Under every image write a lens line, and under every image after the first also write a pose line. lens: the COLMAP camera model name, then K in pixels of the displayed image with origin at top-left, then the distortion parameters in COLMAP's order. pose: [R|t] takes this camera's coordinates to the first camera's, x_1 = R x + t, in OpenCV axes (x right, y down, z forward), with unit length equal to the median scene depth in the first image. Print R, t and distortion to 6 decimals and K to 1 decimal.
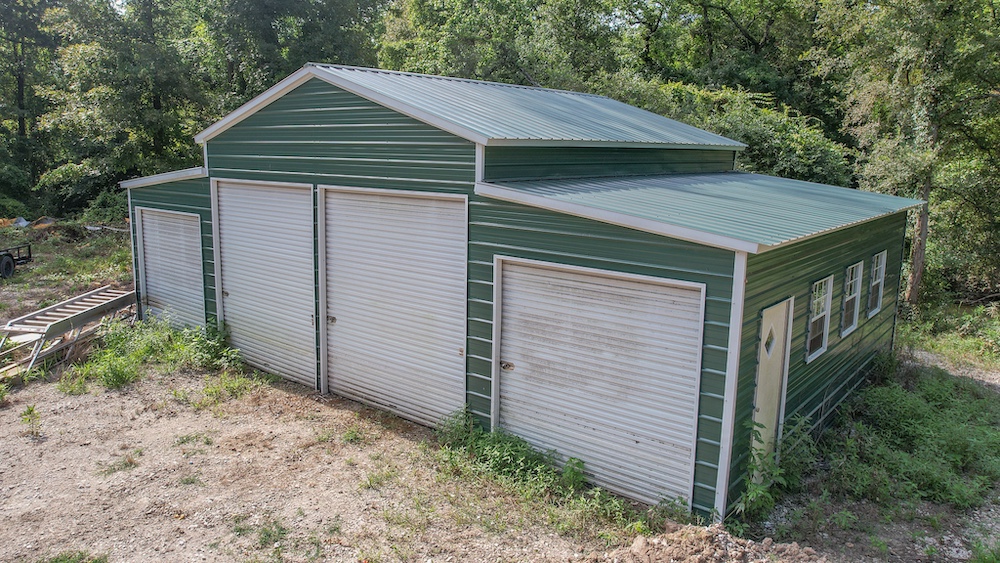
lens RADIAL K [[721.9, 0, 492.5], [0, 721.9, 274.5], [0, 0, 1]] dist [-0.041849, 0.001991]
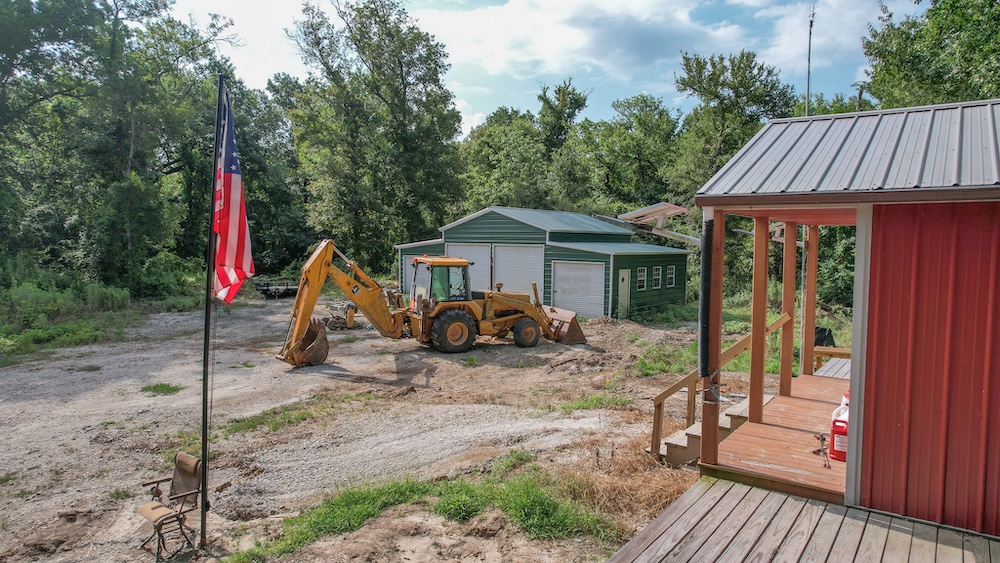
lens RADIAL K [[639.3, 0, 501.2], [0, 639.3, 281.4], [0, 0, 1]] dist [-0.051220, 0.002834]
pose [[0.999808, 0.001576, 0.019553, -0.180920], [0.000583, 0.993943, -0.109899, 0.246628], [-0.019608, 0.109889, 0.993750, -1.259980]]
